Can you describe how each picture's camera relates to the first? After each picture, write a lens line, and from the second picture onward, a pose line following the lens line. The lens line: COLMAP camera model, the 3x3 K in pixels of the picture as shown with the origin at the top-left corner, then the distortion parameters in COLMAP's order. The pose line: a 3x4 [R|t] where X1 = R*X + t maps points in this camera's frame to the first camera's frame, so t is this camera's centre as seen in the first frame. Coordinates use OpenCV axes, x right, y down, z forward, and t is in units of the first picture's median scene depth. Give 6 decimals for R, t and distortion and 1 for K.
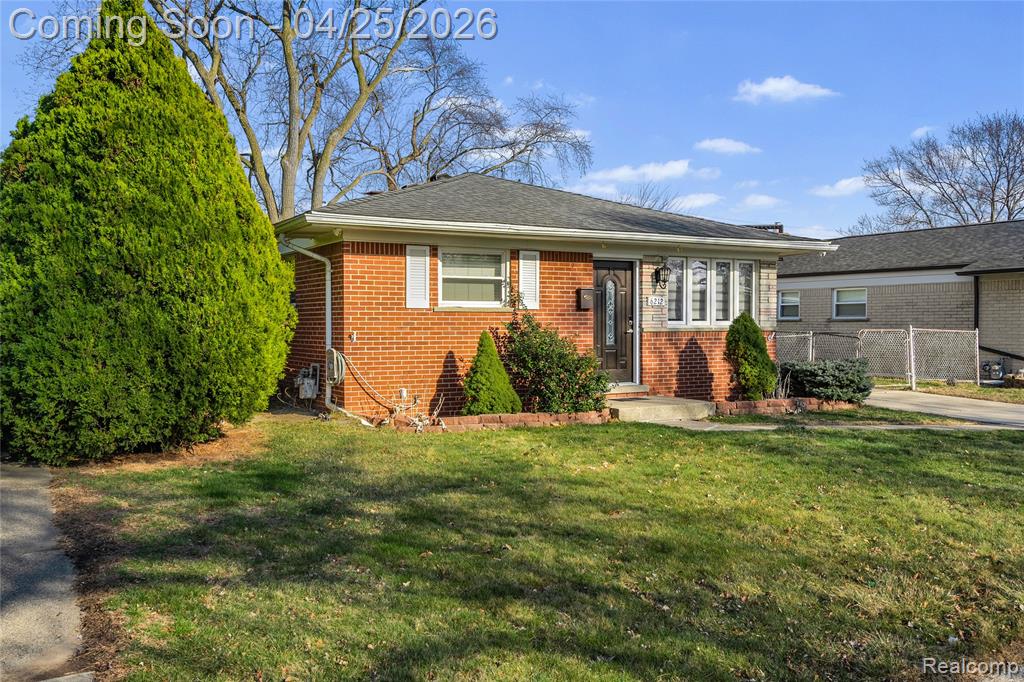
lens RADIAL K [[905.2, 0, 512.7], [0, 905.2, 339.9], [0, 0, 1]] dist [0.019098, 0.003295]
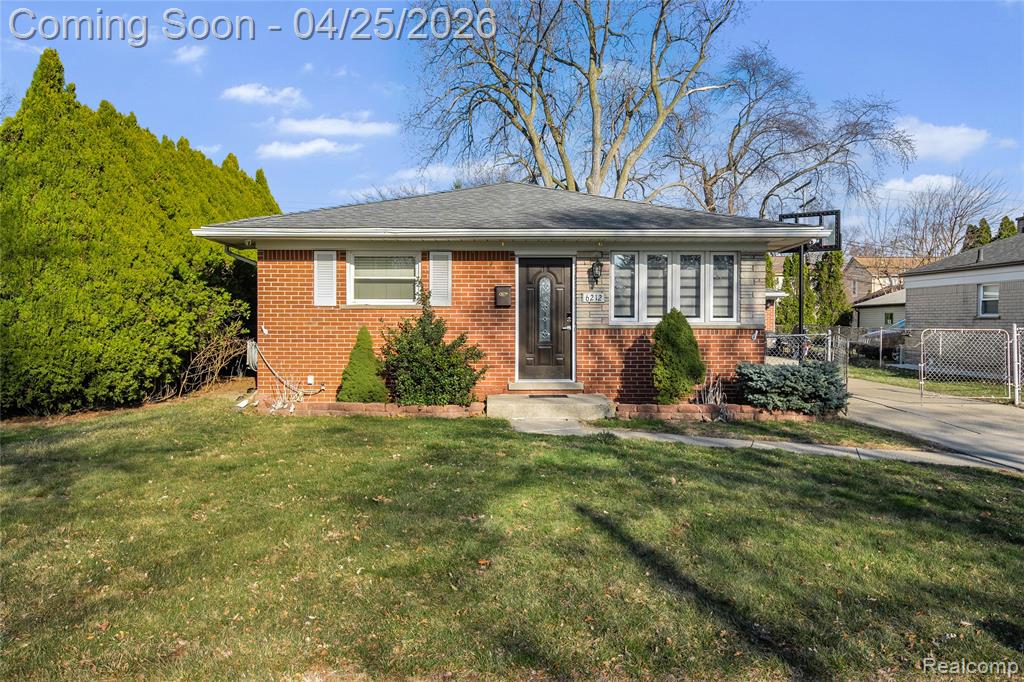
lens RADIAL K [[776.2, 0, 507.0], [0, 776.2, 337.1], [0, 0, 1]] dist [-0.007503, -0.003736]
pose [[0.867758, 0.015029, -0.496760, 0.528854], [-0.013093, 0.999887, 0.007380, -0.005372], [0.496815, 0.000100, 0.867857, 0.241730]]
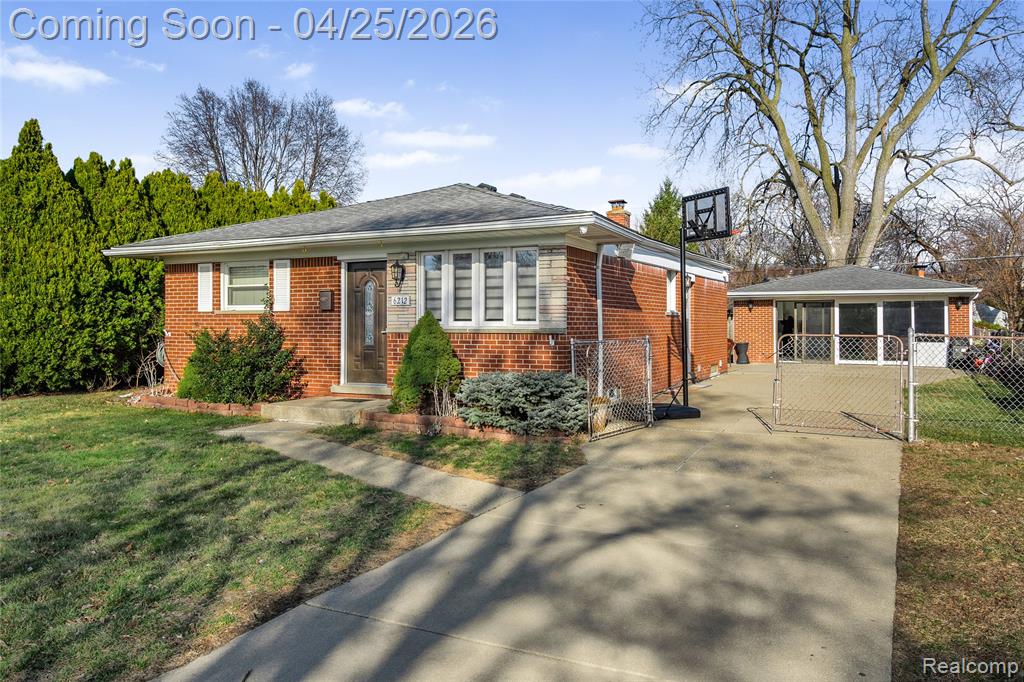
lens RADIAL K [[776.2, 0, 508.7], [0, 776.2, 338.3], [0, 0, 1]] dist [-0.007503, -0.003736]
pose [[0.530853, 0.023281, -0.847144, 0.973348], [-0.012970, 0.999729, 0.019346, -0.022128], [0.847365, 0.000717, 0.531011, 0.709368]]
